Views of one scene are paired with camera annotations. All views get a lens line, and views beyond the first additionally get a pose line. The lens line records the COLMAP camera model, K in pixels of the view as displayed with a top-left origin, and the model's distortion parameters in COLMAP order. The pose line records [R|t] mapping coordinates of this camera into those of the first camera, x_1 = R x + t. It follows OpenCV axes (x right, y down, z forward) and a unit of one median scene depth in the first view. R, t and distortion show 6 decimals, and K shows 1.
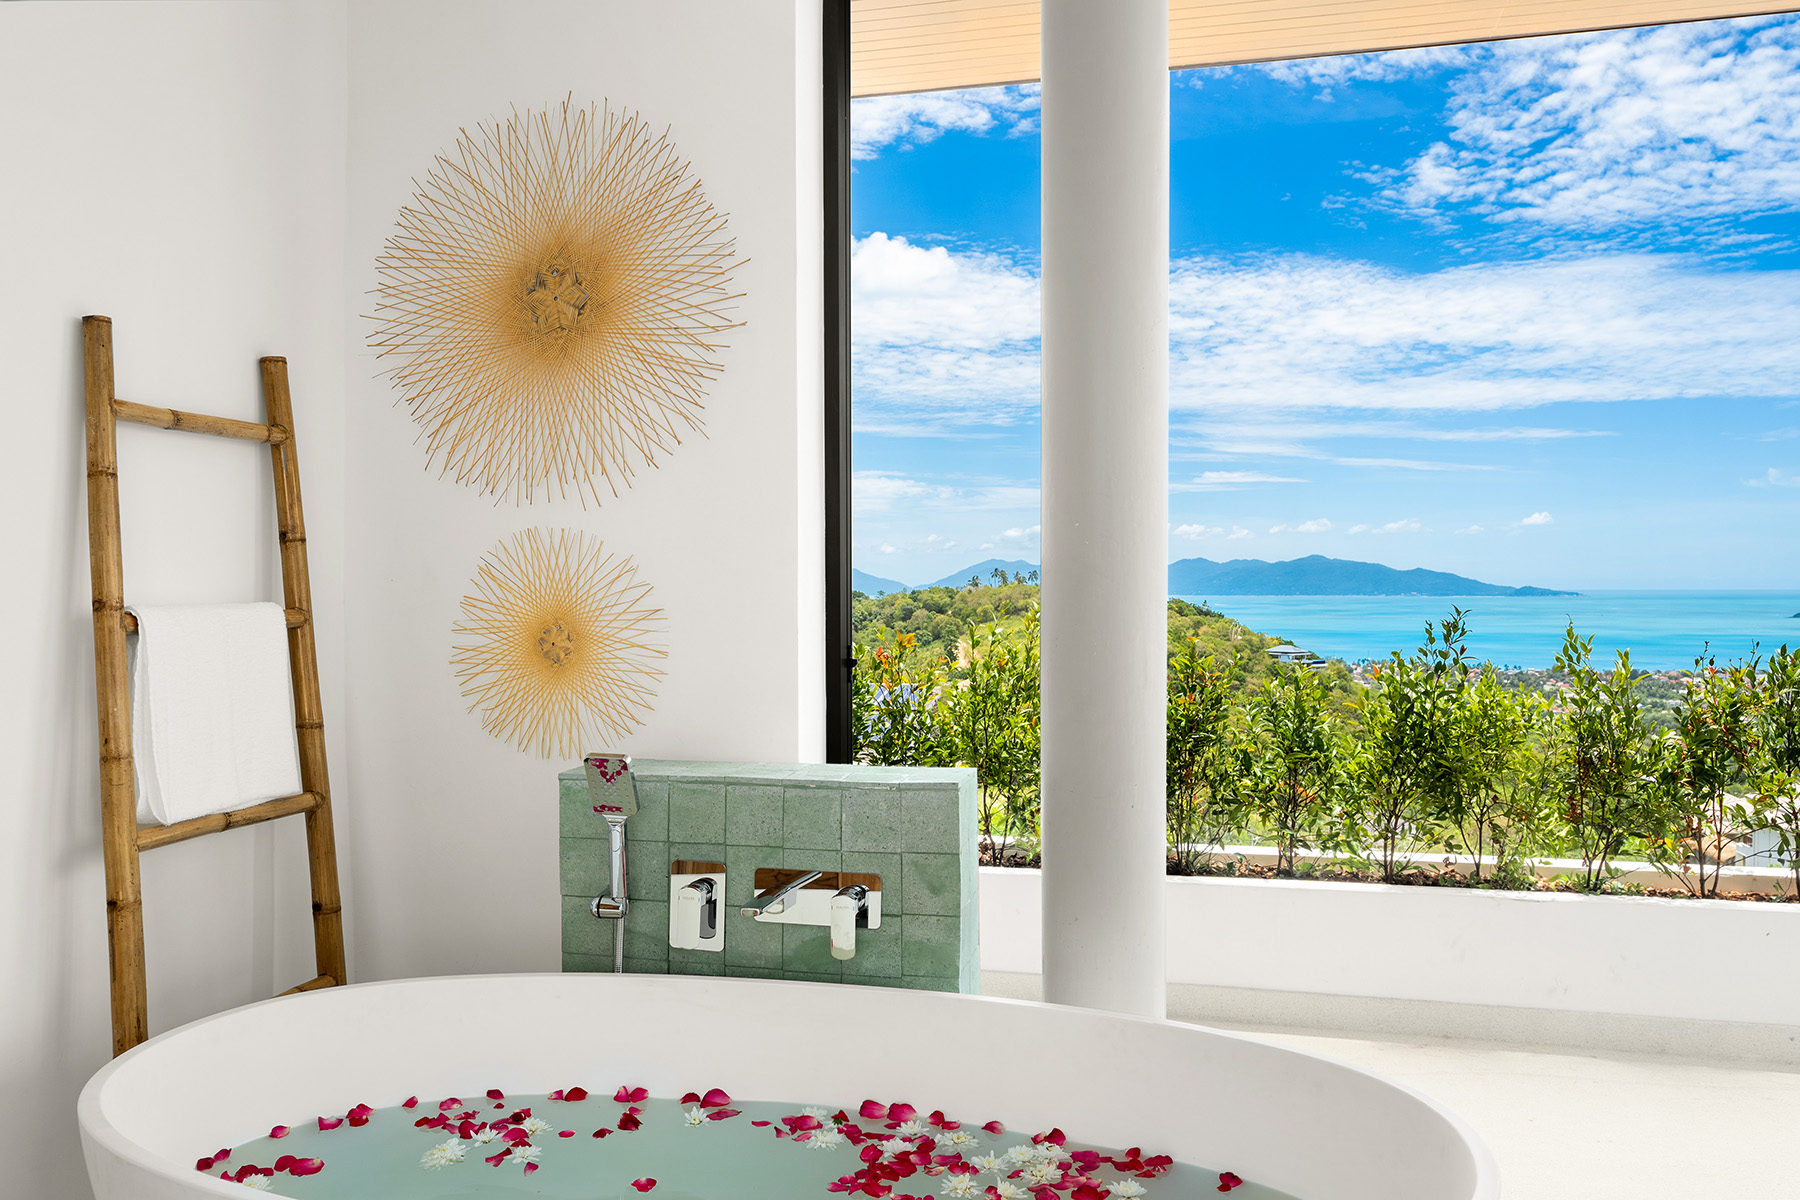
lens RADIAL K [[1312.9, 0, 891.7], [0, 1312.9, 611.1], [0, 0, 1]] dist [-0.015416, 0.021077]
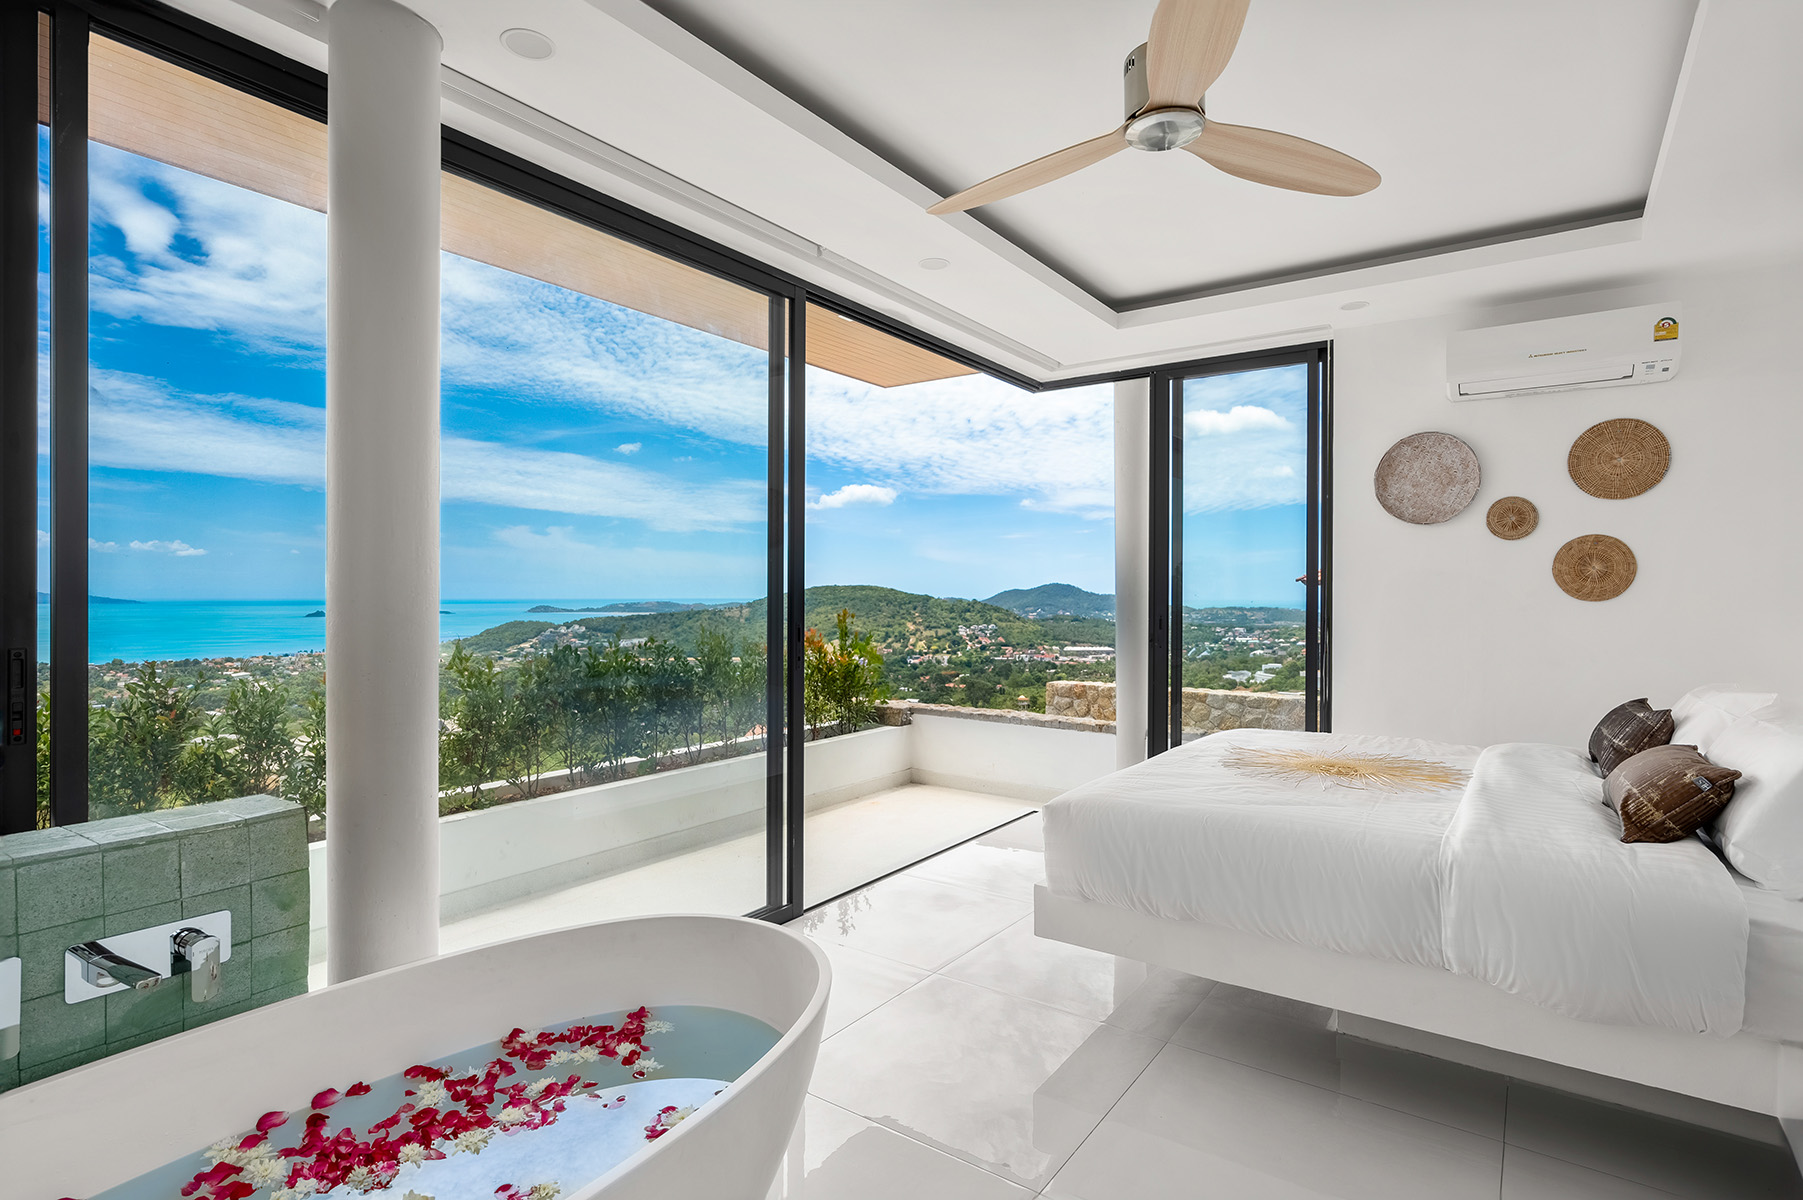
lens RADIAL K [[902.9, 0, 904.6], [0, 902.9, 602.7], [0, 0, 1]] dist [-0.007743, -0.002039]
pose [[0.360371, -0.001853, 0.932807, -0.435351], [0.009530, 0.999953, -0.001695, -0.037857], [-0.932760, 0.009501, 0.360372, 0.192929]]
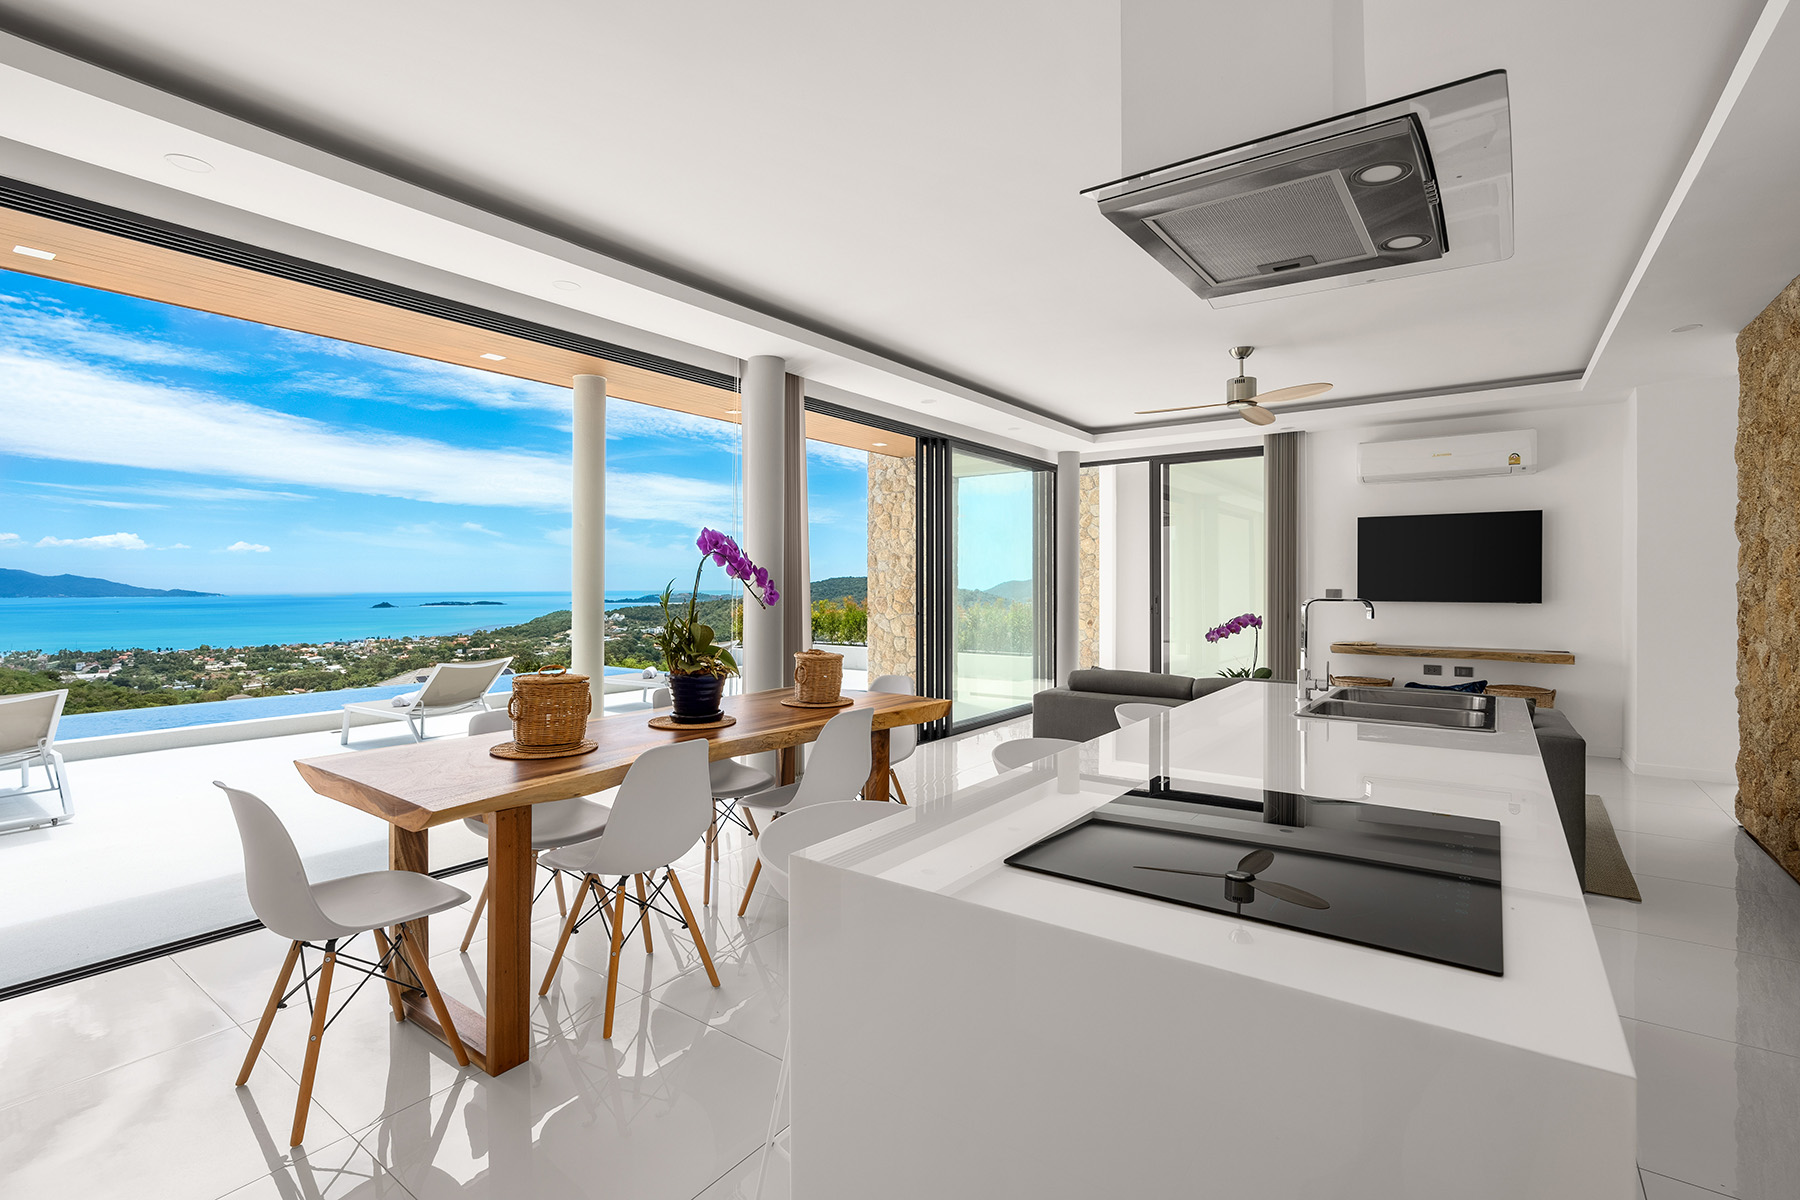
lens RADIAL K [[824.0, 0, 907.5], [0, 824.0, 583.9], [0, 0, 1]] dist [-0.011086, 0.004877]
pose [[0.360336, 0.008075, 0.932788, -1.761410], [0.011267, 0.999852, -0.013008, -0.023875], [-0.932755, 0.015197, 0.360192, 0.133179]]
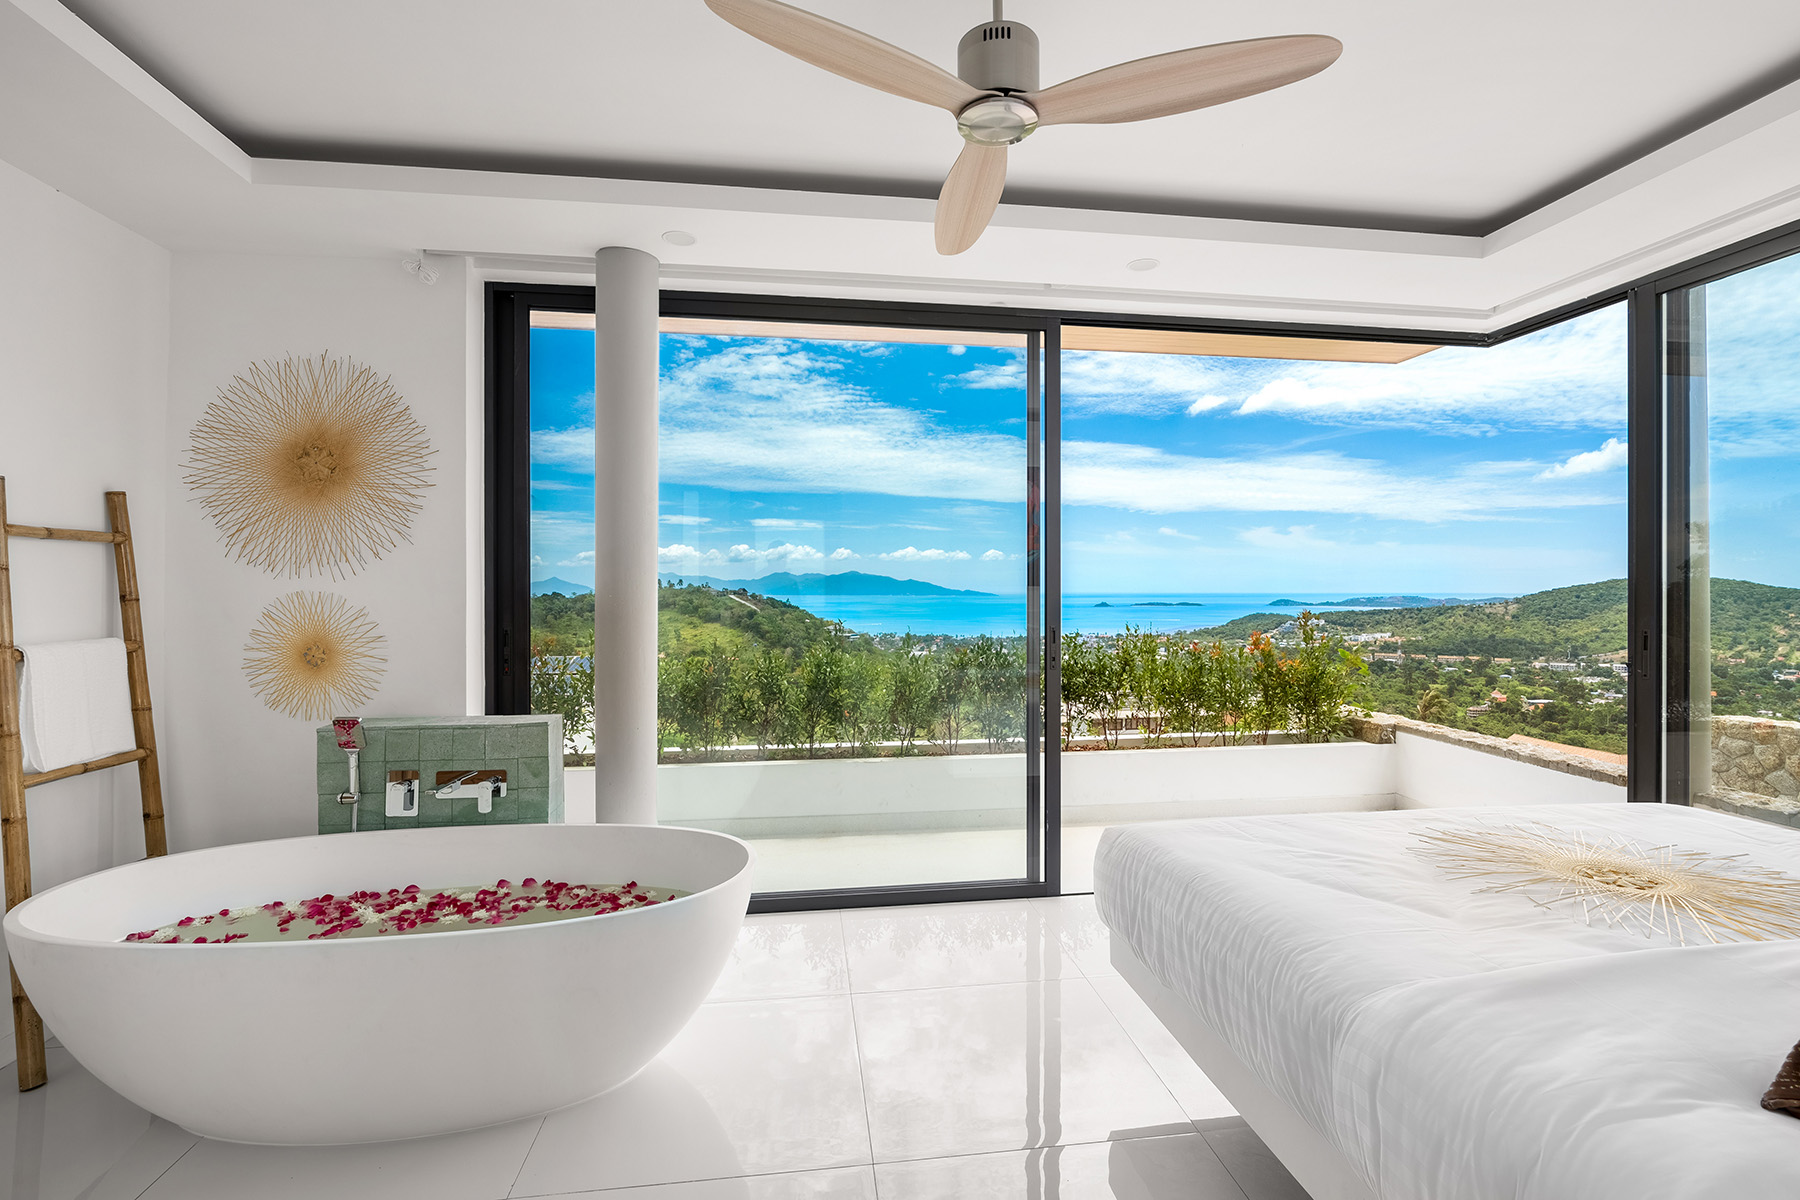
lens RADIAL K [[824.0, 0, 910.9], [0, 824.0, 590.9], [0, 0, 1]] dist [-0.011086, 0.004877]
pose [[0.926100, 0.004801, 0.377247, 0.079386], [-0.000099, 0.999922, -0.012483, -0.052513], [-0.377277, 0.011523, 0.926029, -0.364045]]
